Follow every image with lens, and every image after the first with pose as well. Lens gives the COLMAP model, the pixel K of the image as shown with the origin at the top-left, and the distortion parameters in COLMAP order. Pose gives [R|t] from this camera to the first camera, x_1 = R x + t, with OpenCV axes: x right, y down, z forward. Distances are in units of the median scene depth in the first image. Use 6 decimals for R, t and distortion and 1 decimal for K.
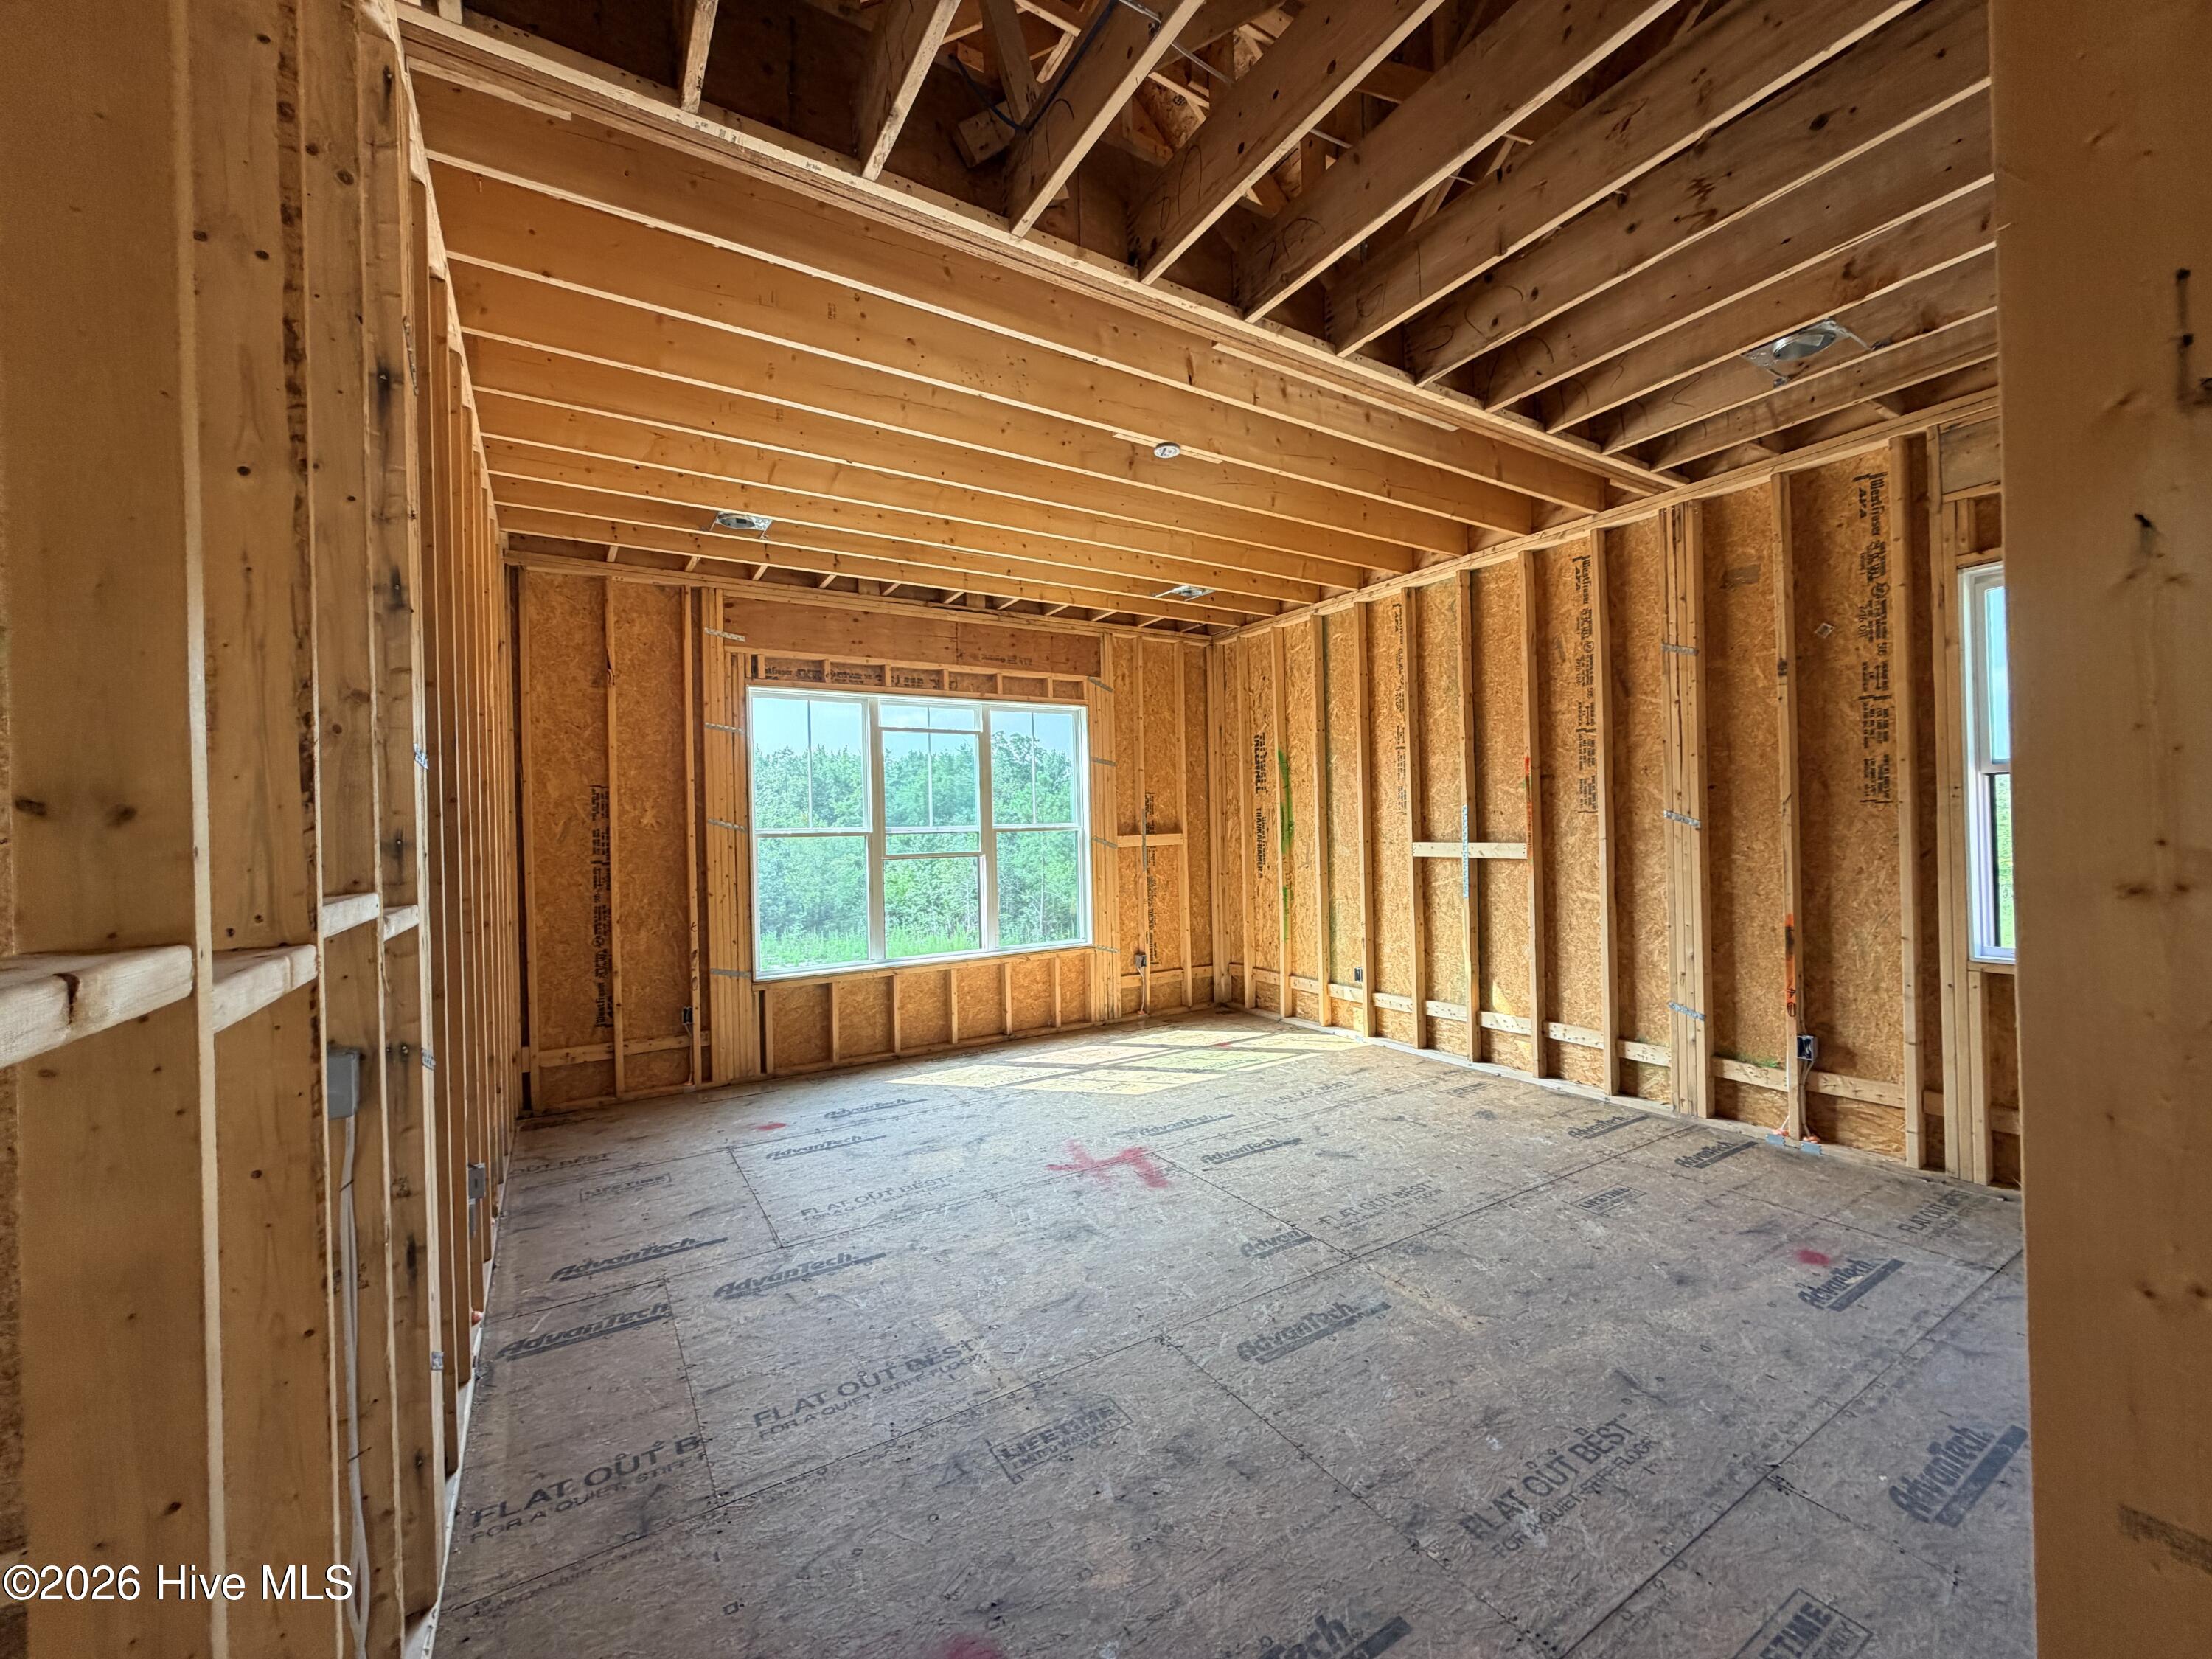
lens RADIAL K [[877.1, 0, 1100.3], [0, 877.1, 836.1], [0, 0, 1]] dist [-0.001129, -0.000329]
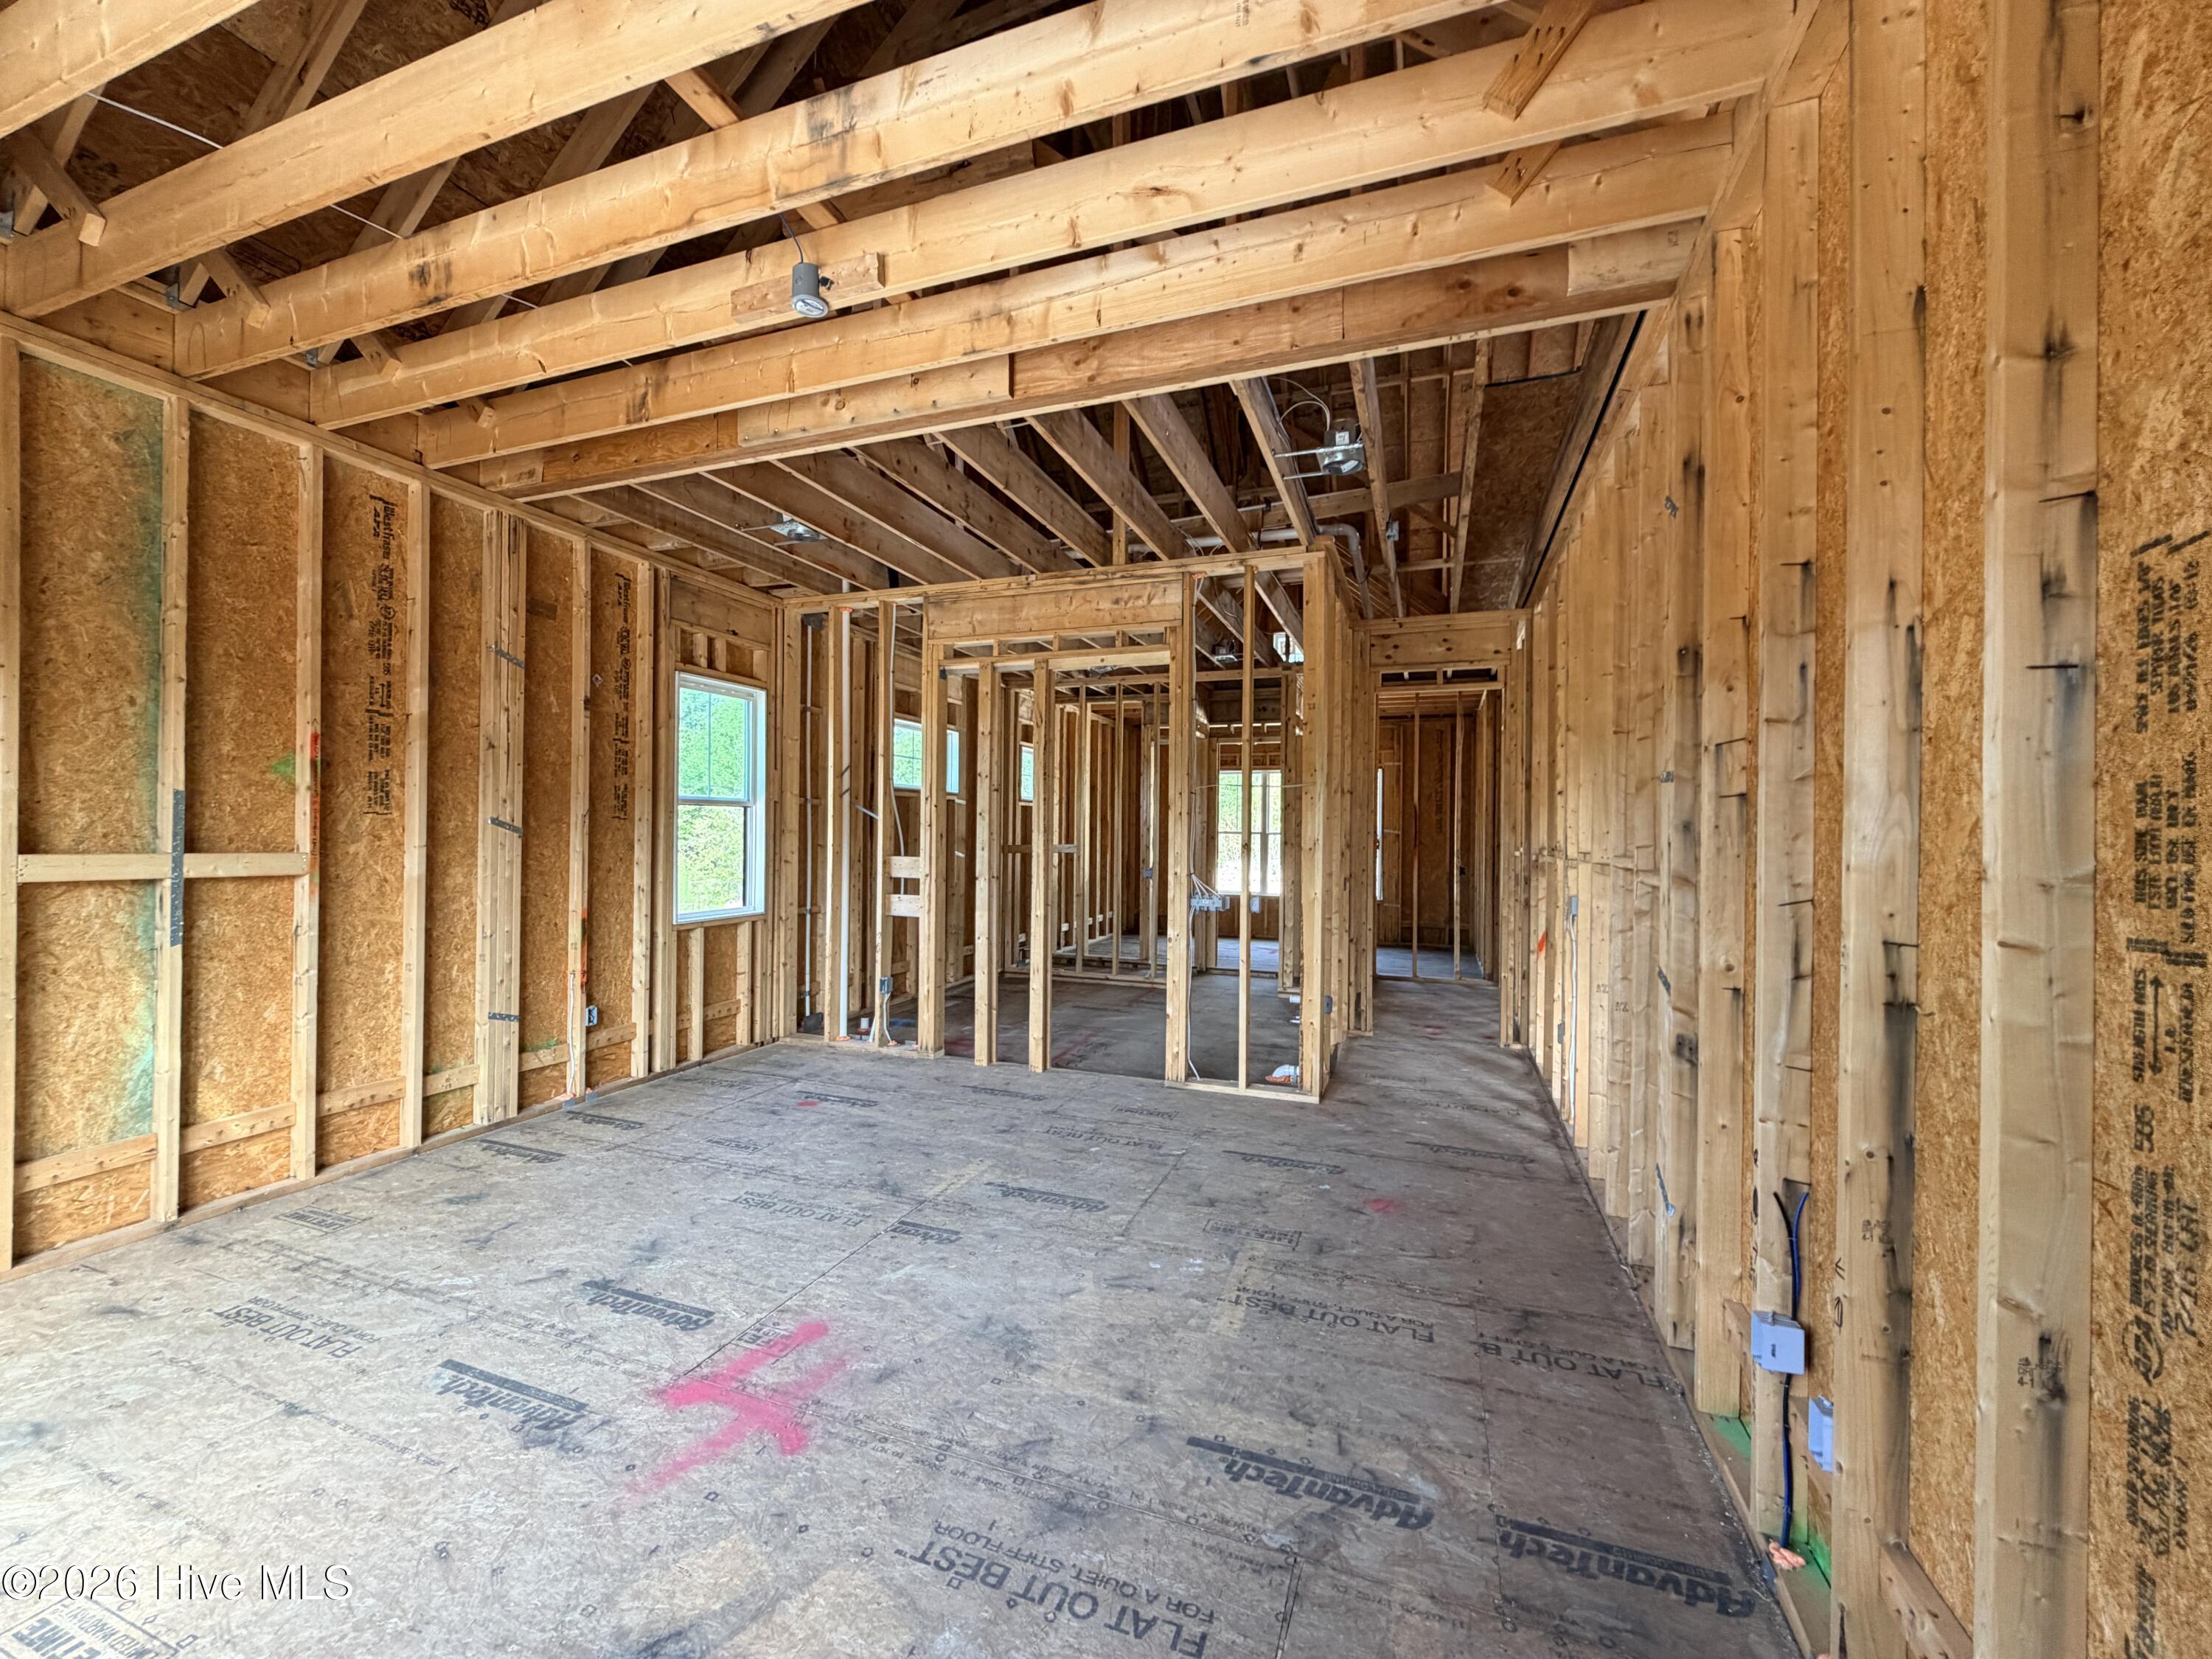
lens RADIAL K [[877.1, 0, 1101.7], [0, 877.1, 834.5], [0, 0, 1]] dist [-0.001129, -0.000329]
pose [[-0.613706, 0.014949, 0.789393, -0.582224], [0.006681, 0.999883, -0.013741, 0.008683], [-0.789506, -0.003159, -0.613735, 1.142020]]
